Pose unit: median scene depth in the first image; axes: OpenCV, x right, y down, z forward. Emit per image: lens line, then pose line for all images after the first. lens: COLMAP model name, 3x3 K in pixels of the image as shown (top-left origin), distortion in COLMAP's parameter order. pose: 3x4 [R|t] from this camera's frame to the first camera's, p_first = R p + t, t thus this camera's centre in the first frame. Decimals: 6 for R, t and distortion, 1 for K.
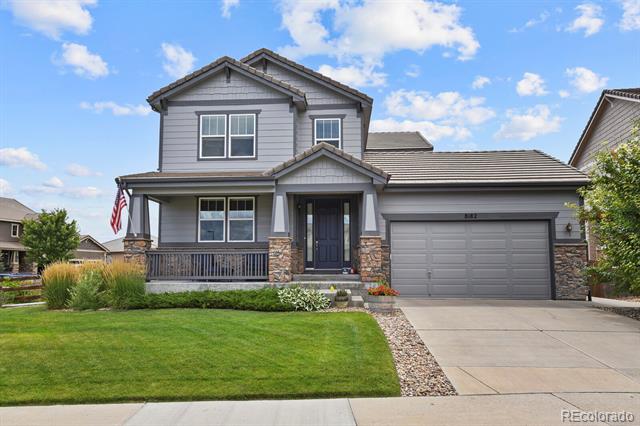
lens RADIAL K [[443.0, 0, 316.2], [0, 443.0, 236.0], [0, 0, 1]] dist [0.004143, 0.001240]
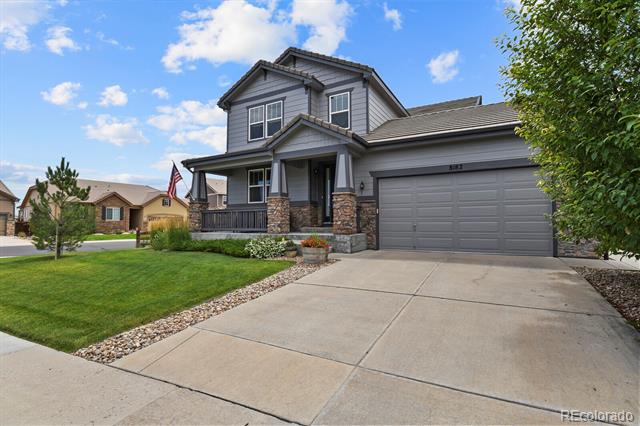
lens RADIAL K [[314.2, 0, 320.0], [0, 314.2, 213.0], [0, 0, 1]] dist [-0.028885, -0.000163]
pose [[0.897743, -0.017884, -0.440157, 0.380821], [0.035675, 0.998845, 0.032178, 0.022072], [0.439074, -0.044590, 0.897344, 0.256035]]
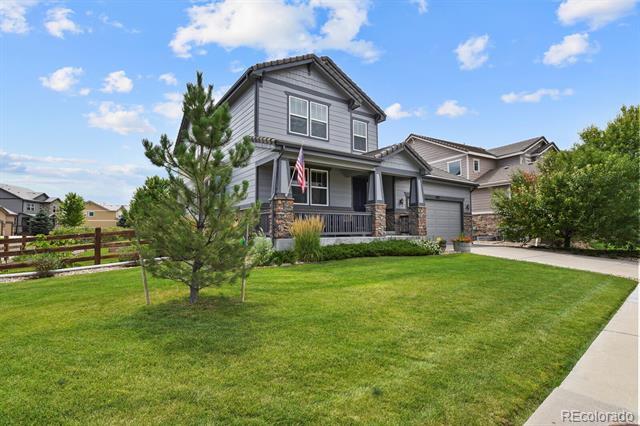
lens RADIAL K [[314.2, 0, 320.0], [0, 314.2, 213.0], [0, 0, 1]] dist [-0.028885, -0.000163]
pose [[0.781286, 0.034269, 0.623232, -0.779398], [-0.047980, 0.998835, 0.005226, 0.032596], [-0.622326, -0.033985, 0.782020, 0.324594]]
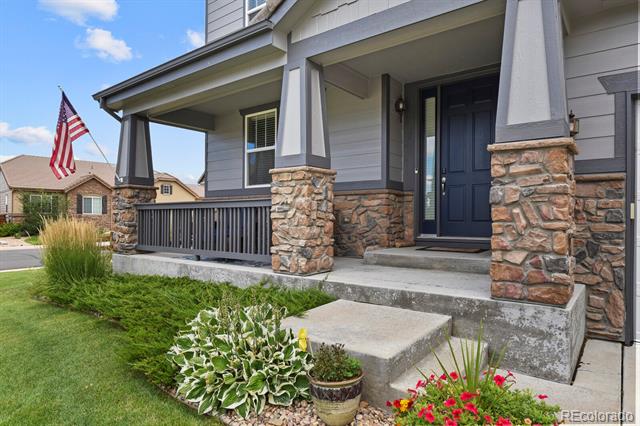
lens RADIAL K [[394.4, 0, 321.1], [0, 394.4, 219.9], [0, 0, 1]] dist [-0.002301, -0.001390]
pose [[0.828487, 0.007578, -0.559958, 0.142499], [0.038555, 0.996764, 0.070534, 0.025193], [0.558680, -0.080026, 0.825513, 0.650644]]
